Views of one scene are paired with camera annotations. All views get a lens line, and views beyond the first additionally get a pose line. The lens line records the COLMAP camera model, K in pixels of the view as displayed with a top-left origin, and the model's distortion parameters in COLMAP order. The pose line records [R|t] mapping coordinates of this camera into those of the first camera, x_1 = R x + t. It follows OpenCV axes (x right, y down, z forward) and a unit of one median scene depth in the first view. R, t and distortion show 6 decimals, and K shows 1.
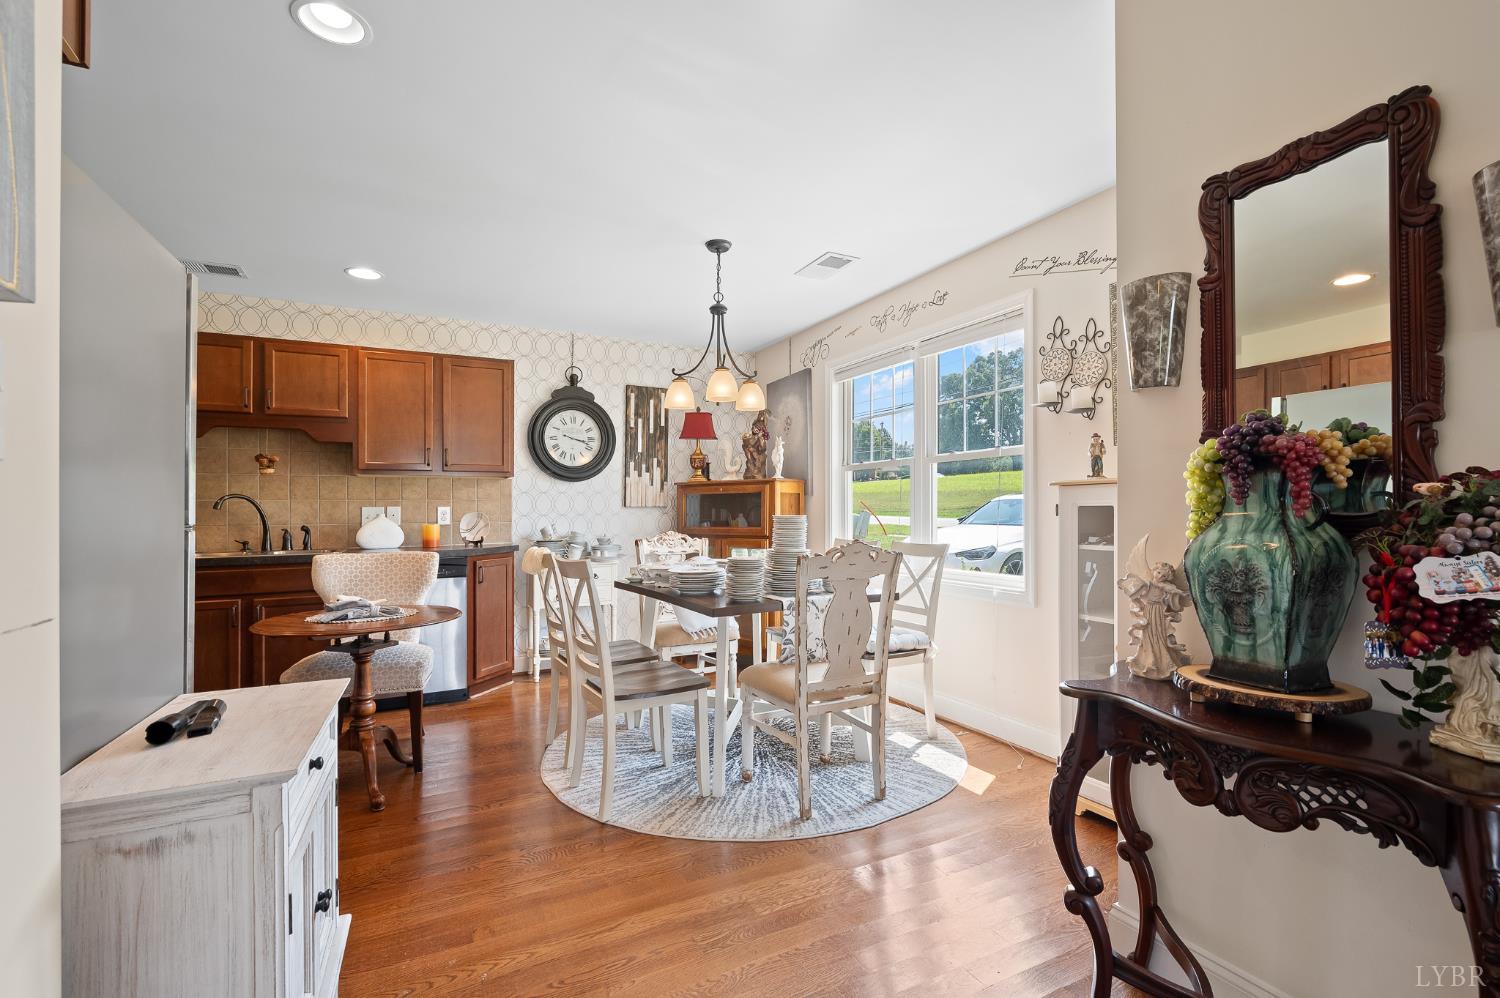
lens RADIAL K [[672.4, 0, 743.4], [0, 672.4, 511.4], [0, 0, 1]] dist [-0.002162, 0.000352]
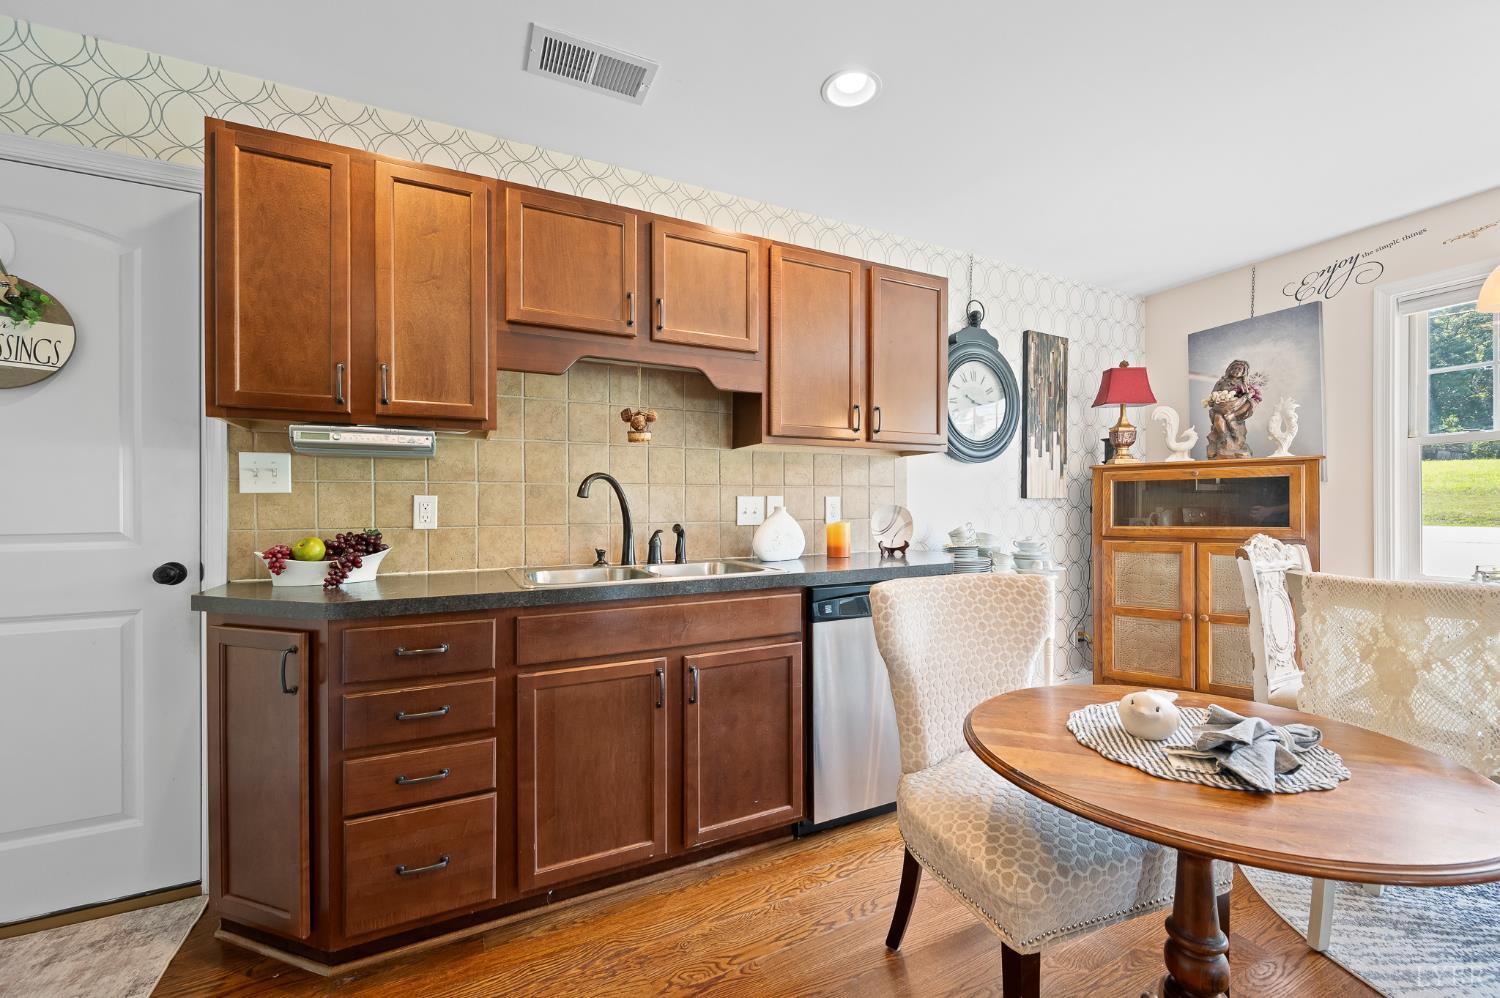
lens RADIAL K [[607.7, 0, 751.6], [0, 607.7, 511.0], [0, 0, 1]] dist [0.001979, -0.000535]
pose [[0.999998, 0.001091, -0.001664, -0.672734], [-0.001088, 0.999997, 0.002136, 0.008019], [0.001667, -0.002134, 0.999996, 0.491688]]
